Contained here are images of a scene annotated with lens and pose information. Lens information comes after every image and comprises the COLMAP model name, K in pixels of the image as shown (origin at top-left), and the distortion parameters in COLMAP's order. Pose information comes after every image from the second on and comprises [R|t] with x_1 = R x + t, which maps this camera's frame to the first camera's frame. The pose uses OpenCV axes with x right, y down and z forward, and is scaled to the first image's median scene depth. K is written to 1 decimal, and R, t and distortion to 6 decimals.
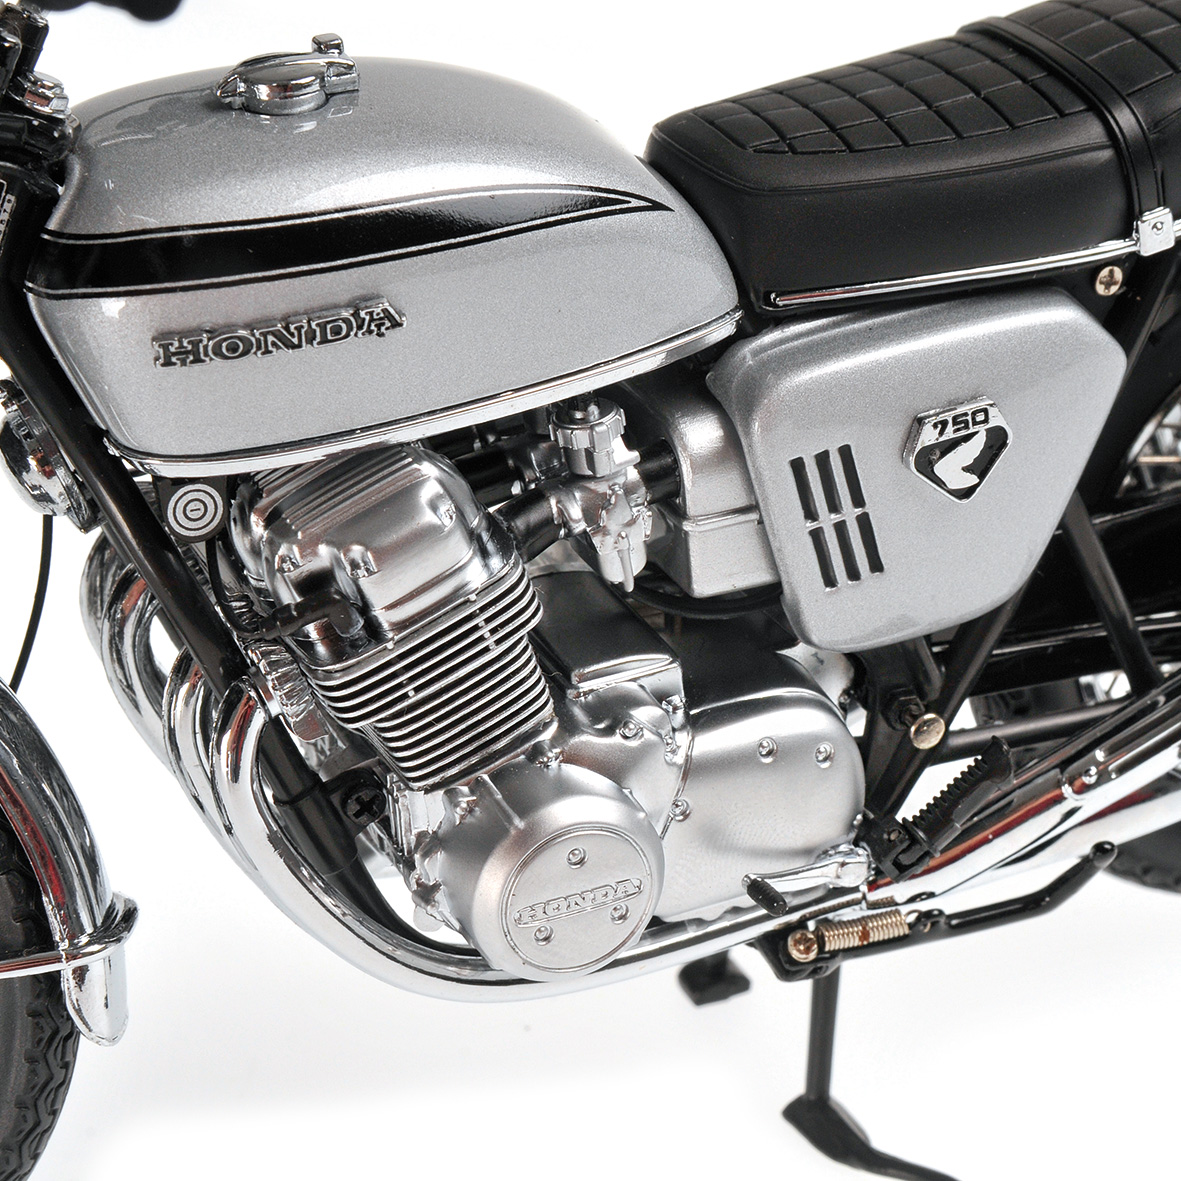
lens RADIAL K [[3918.7, 0, 590.6], [0, 3918.7, 590.8], [0, 0, 1]] dist [-0.193192, 0.000000]
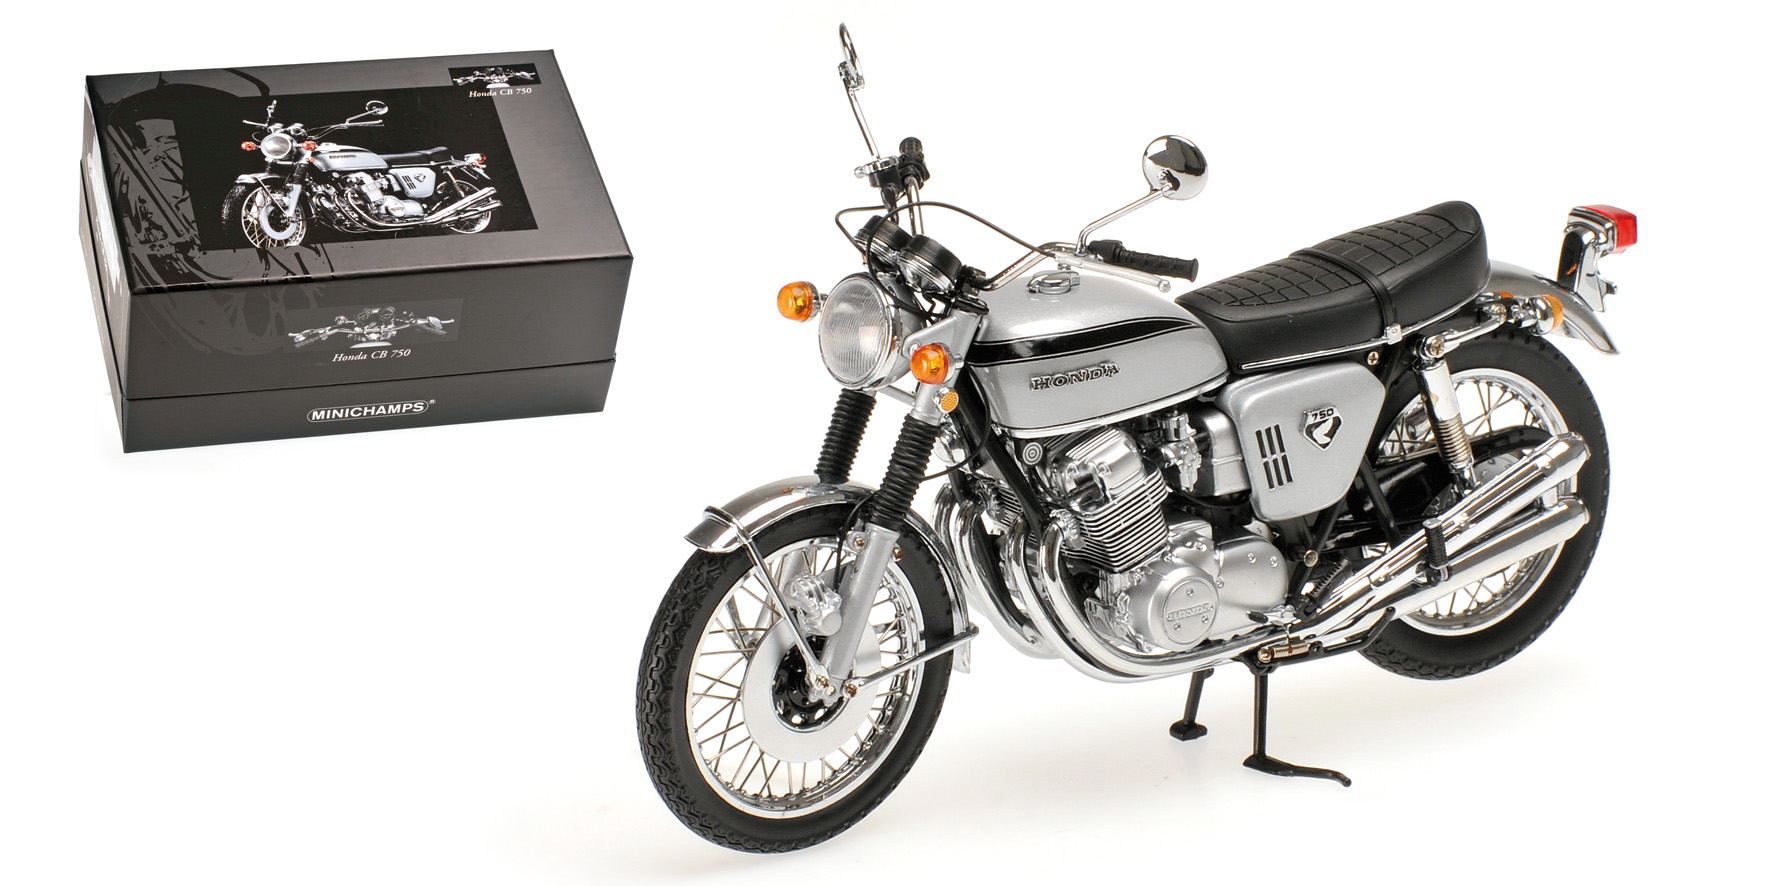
lens RADIAL K [[6689.2, 0, 885.8], [0, 6689.2, 442.4], [0, 0, 1]] dist [-0.301639, 0.000000]
pose [[0.990089, -0.053621, 0.129800, -0.688471], [0.071424, 0.988042, -0.136645, 0.504447], [-0.120921, 0.144561, 0.982080, -2.915779]]
